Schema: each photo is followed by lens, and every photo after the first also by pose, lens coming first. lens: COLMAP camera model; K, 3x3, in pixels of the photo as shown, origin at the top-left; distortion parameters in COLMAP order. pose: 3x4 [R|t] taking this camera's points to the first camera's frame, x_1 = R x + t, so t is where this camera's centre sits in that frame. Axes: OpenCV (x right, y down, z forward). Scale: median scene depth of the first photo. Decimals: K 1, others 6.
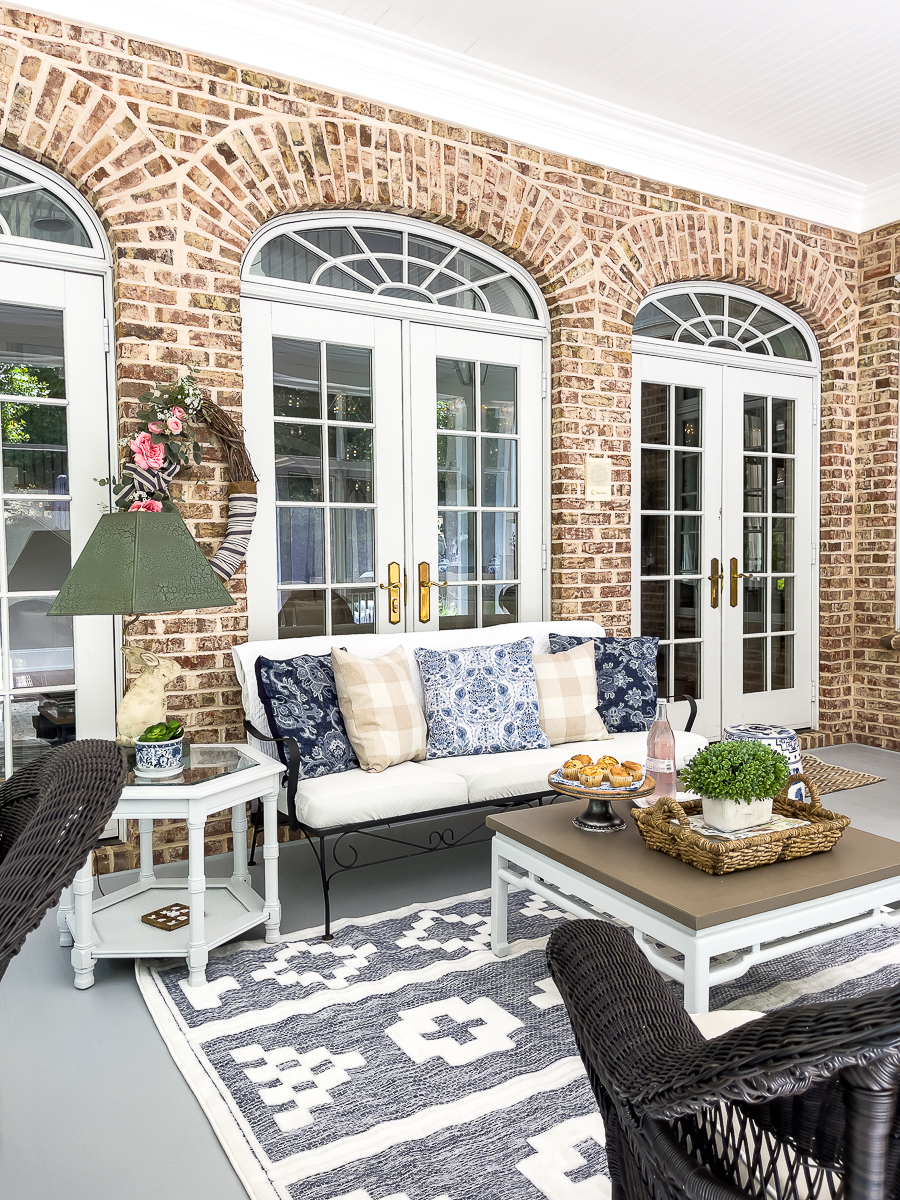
lens RADIAL K [[907.8, 0, 450.0], [0, 907.8, 600.0], [0, 0, 1]] dist [0.057671, -0.079916]
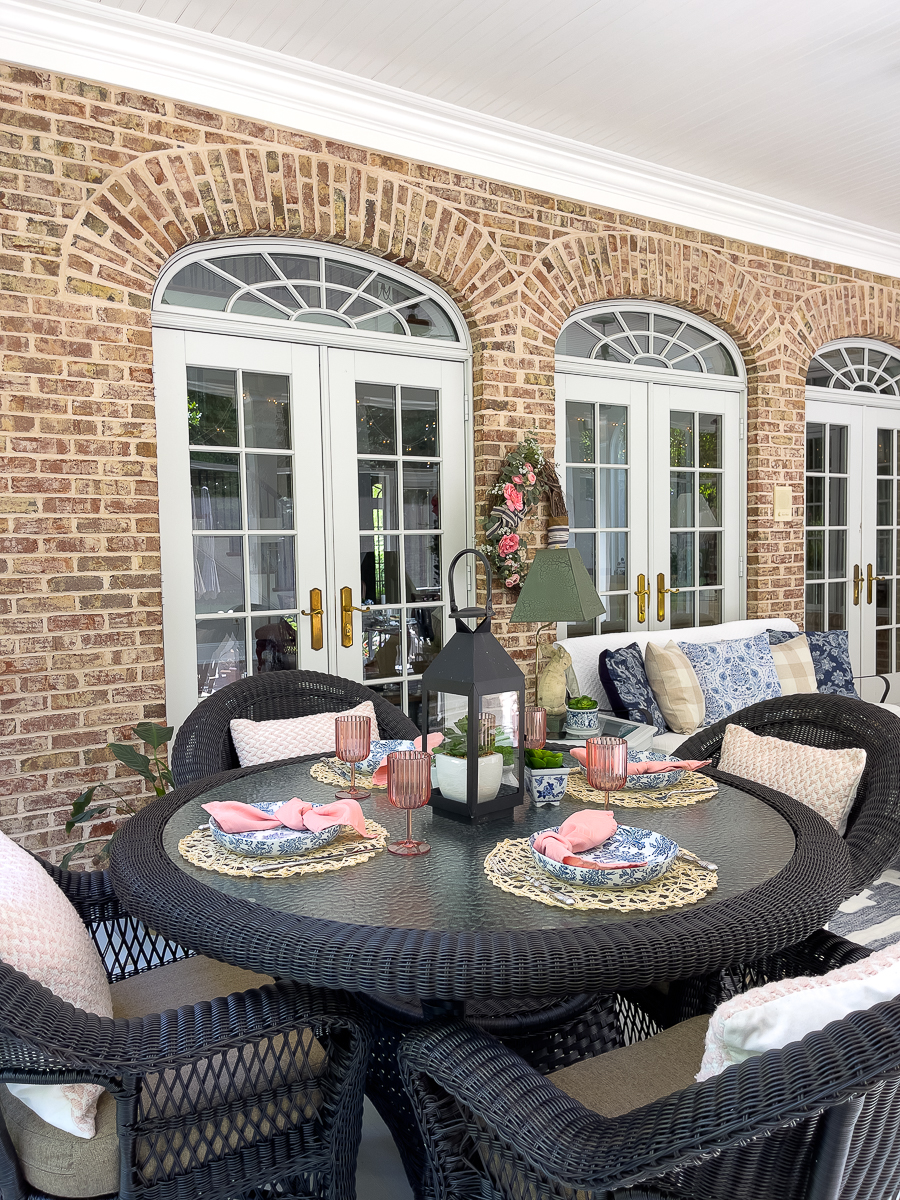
lens RADIAL K [[940.0, 0, 450.0], [0, 940.0, 600.0], [0, 0, 1]] dist [0.033288, -0.003323]
pose [[0.998968, -0.011501, 0.043934, -0.354951], [0.011044, 0.999882, 0.010632, -0.020568], [-0.044051, -0.010135, 0.998978, -0.271397]]
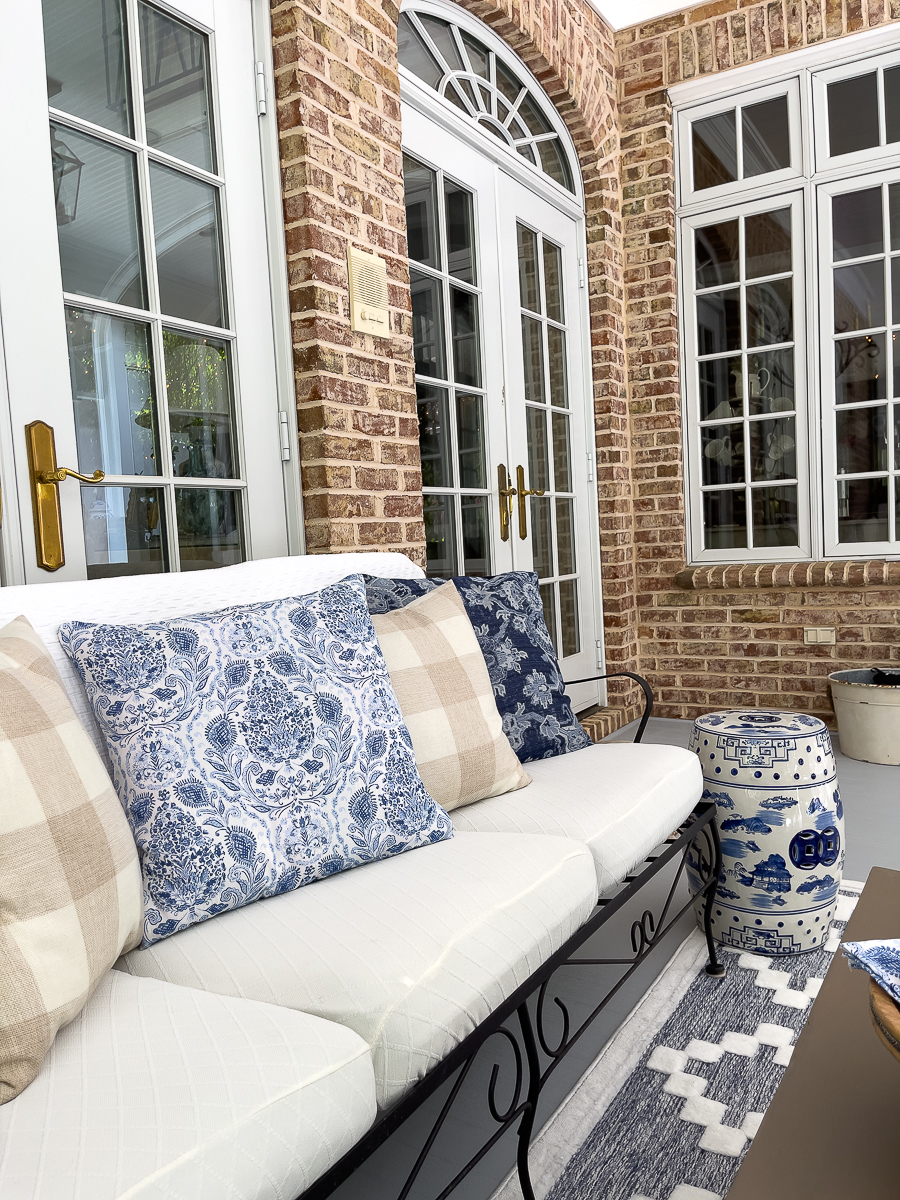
lens RADIAL K [[907.8, 0, 450.0], [0, 907.8, 600.0], [0, 0, 1]] dist [0.057671, -0.079916]
pose [[0.882372, -0.071405, 0.465103, -0.059161], [0.068190, 0.997389, 0.023758, 0.038369], [-0.465585, 0.010752, 0.884938, 0.514118]]
